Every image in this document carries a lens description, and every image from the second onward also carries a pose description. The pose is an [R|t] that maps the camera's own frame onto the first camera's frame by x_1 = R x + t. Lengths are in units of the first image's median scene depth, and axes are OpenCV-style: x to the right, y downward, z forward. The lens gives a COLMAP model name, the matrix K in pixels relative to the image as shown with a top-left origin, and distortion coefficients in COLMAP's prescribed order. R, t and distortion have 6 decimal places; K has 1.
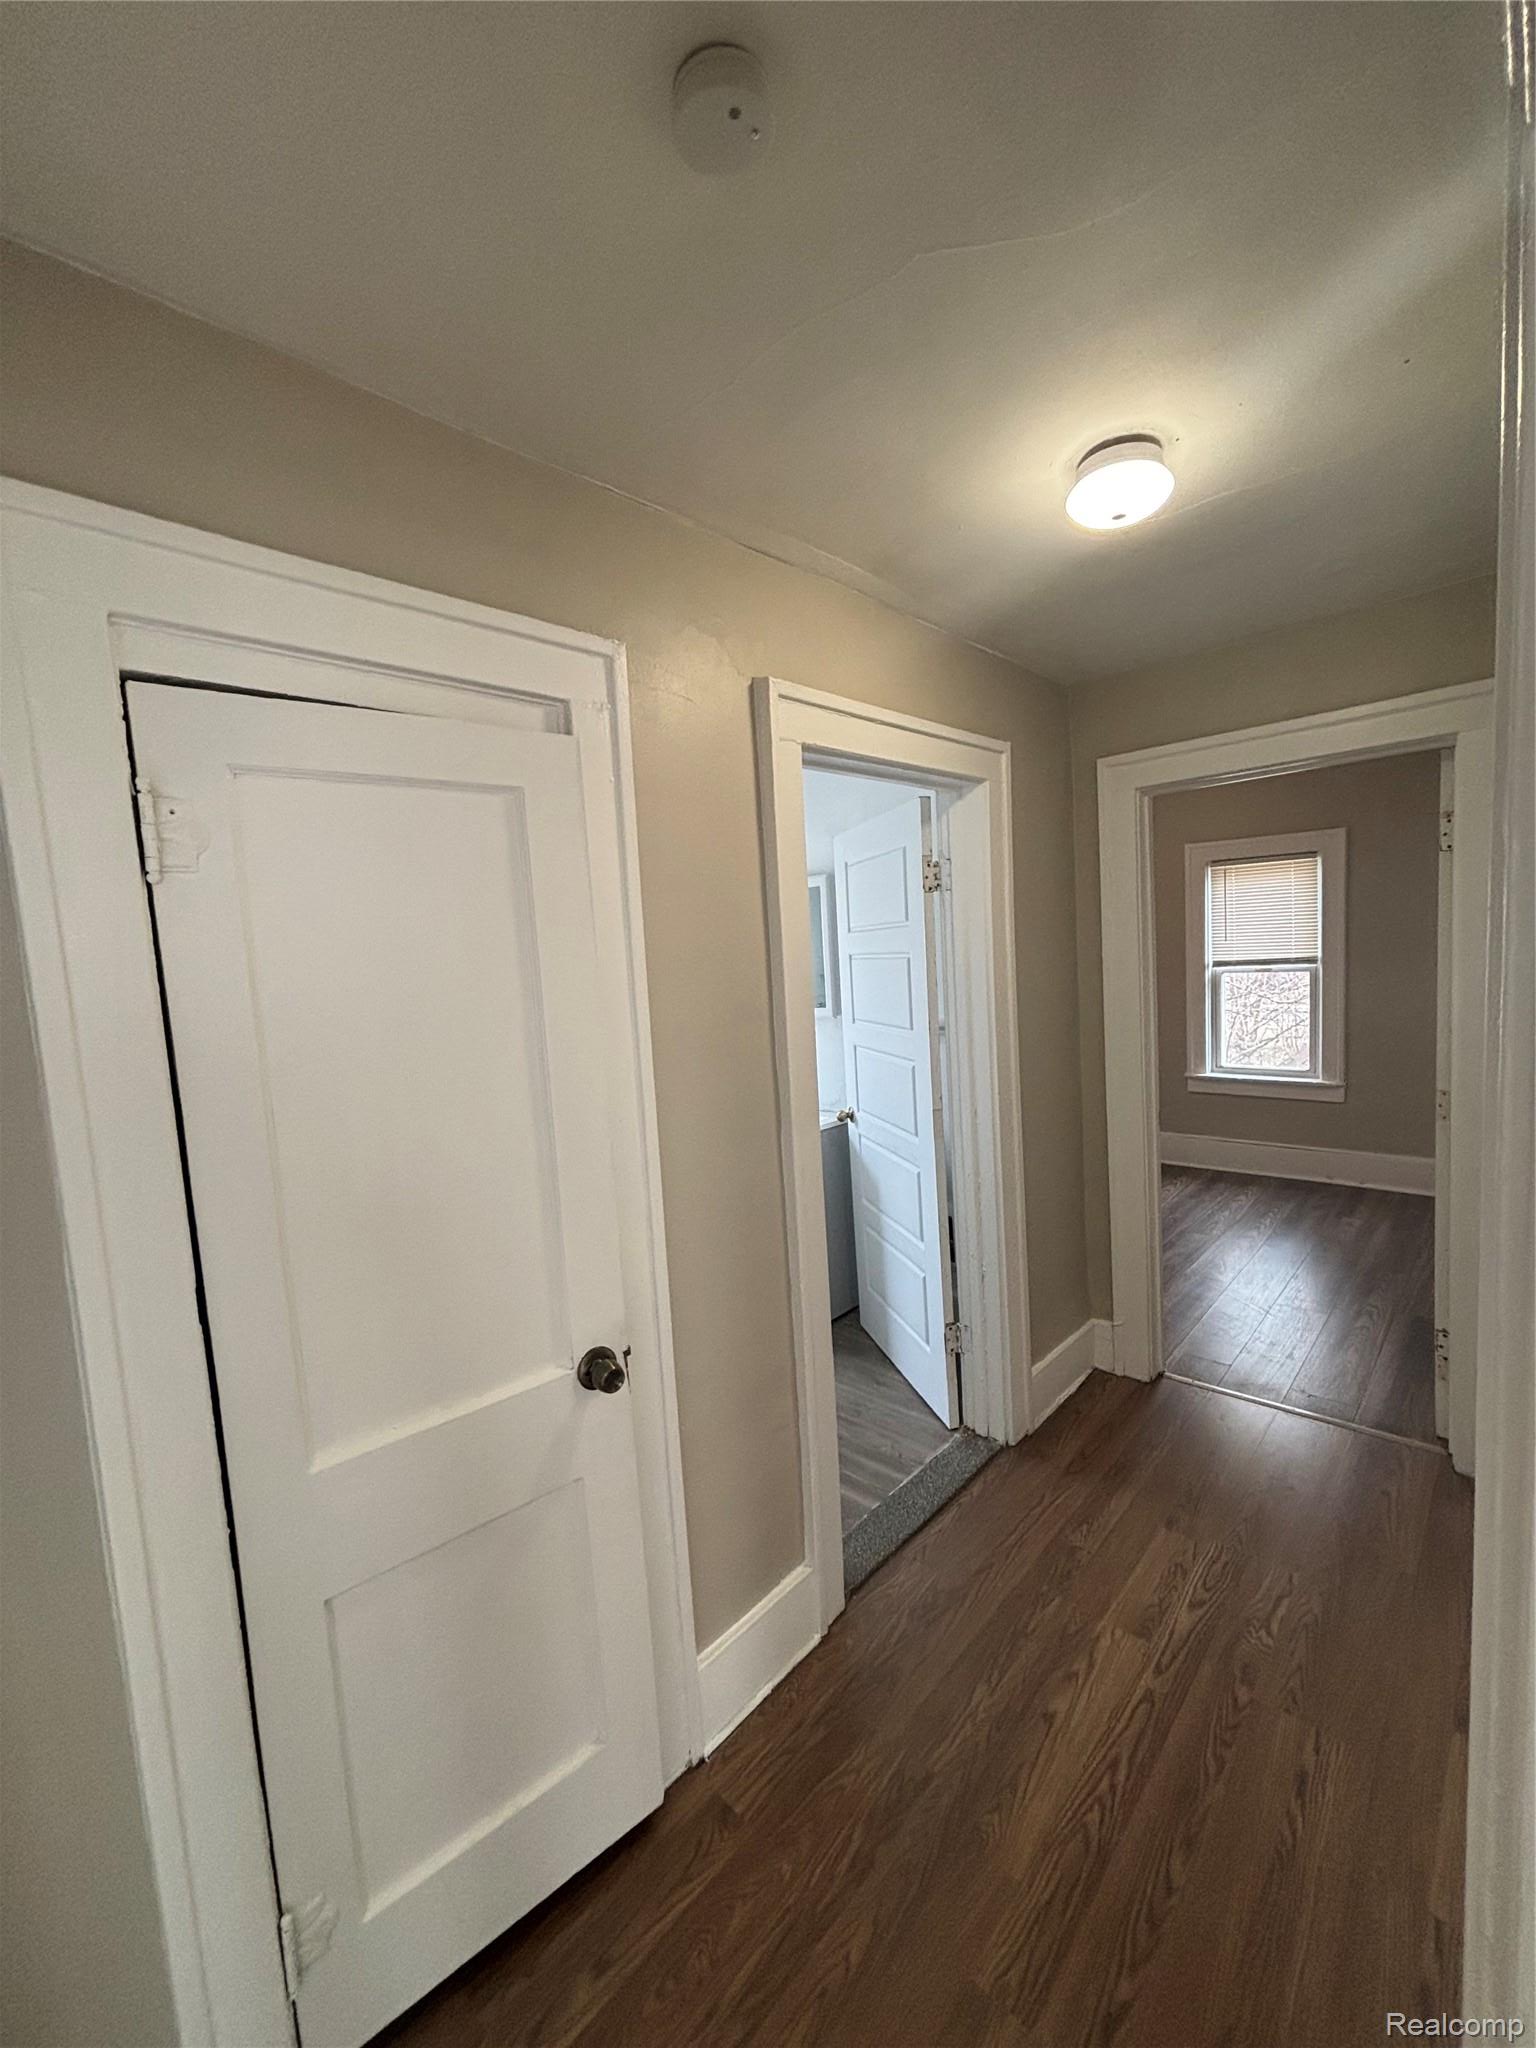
lens RADIAL K [[830.4, 0, 773.2], [0, 830.4, 1017.7], [0, 0, 1]] dist [0.000198, 0.000090]
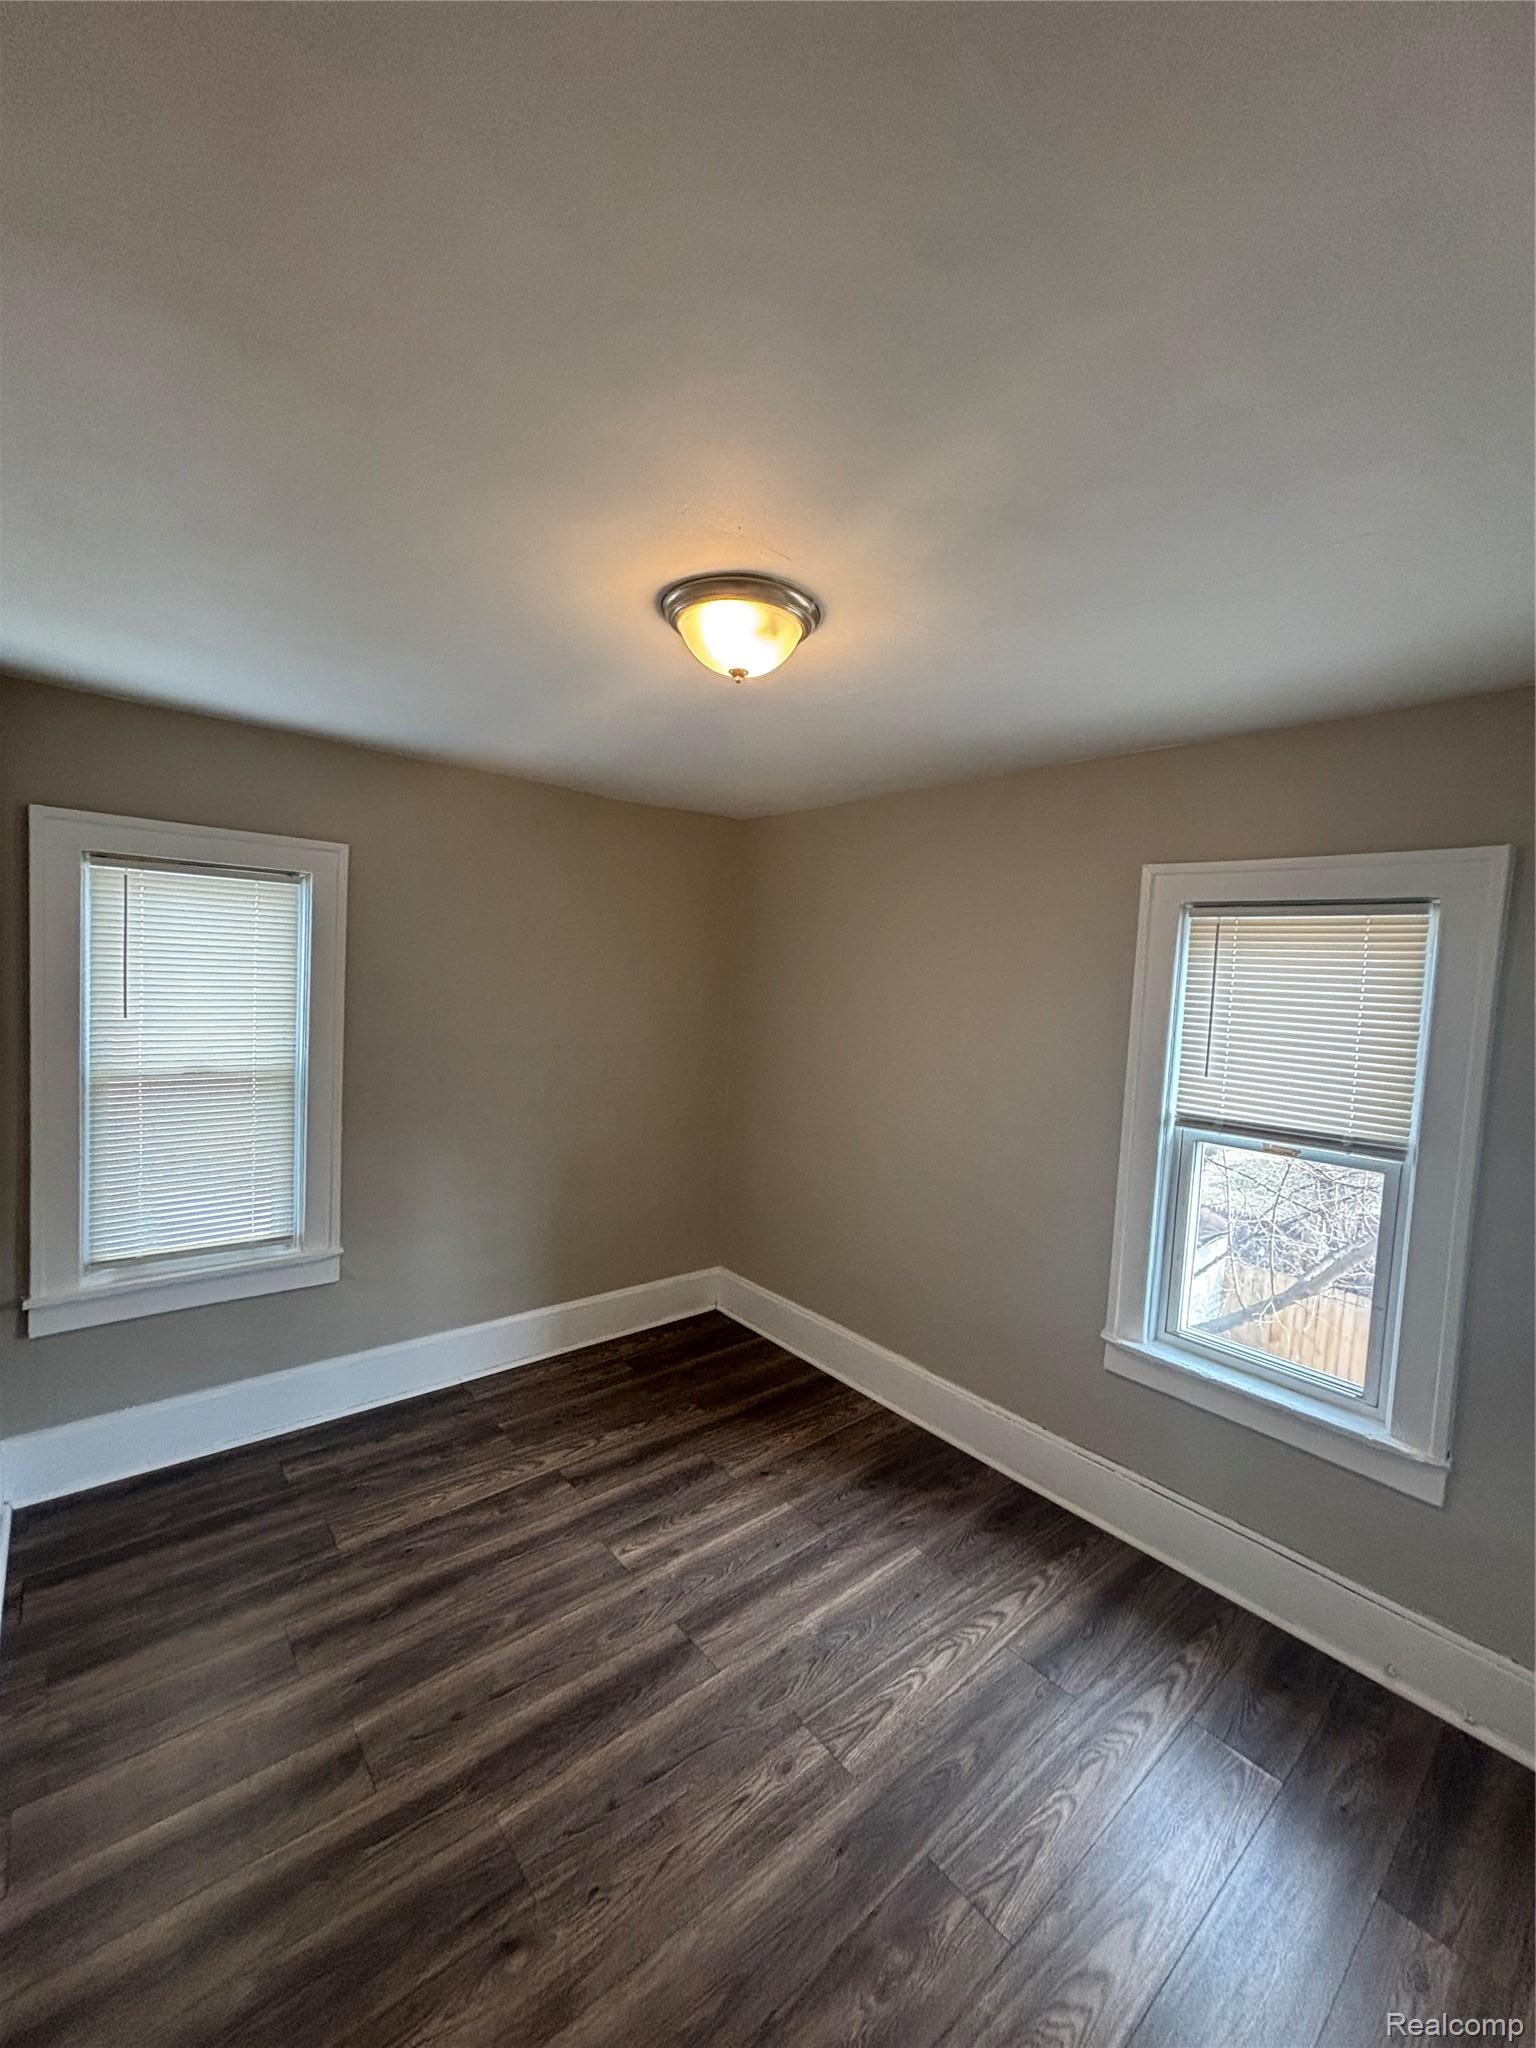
lens RADIAL K [[830.4, 0, 762.1], [0, 830.4, 1022.2], [0, 0, 1]] dist [0.000198, 0.000090]
pose [[0.987618, 0.114291, -0.107459, 0.356096], [-0.117502, 0.992782, -0.024022, -0.084238], [0.103938, 0.036351, 0.993919, 0.523626]]
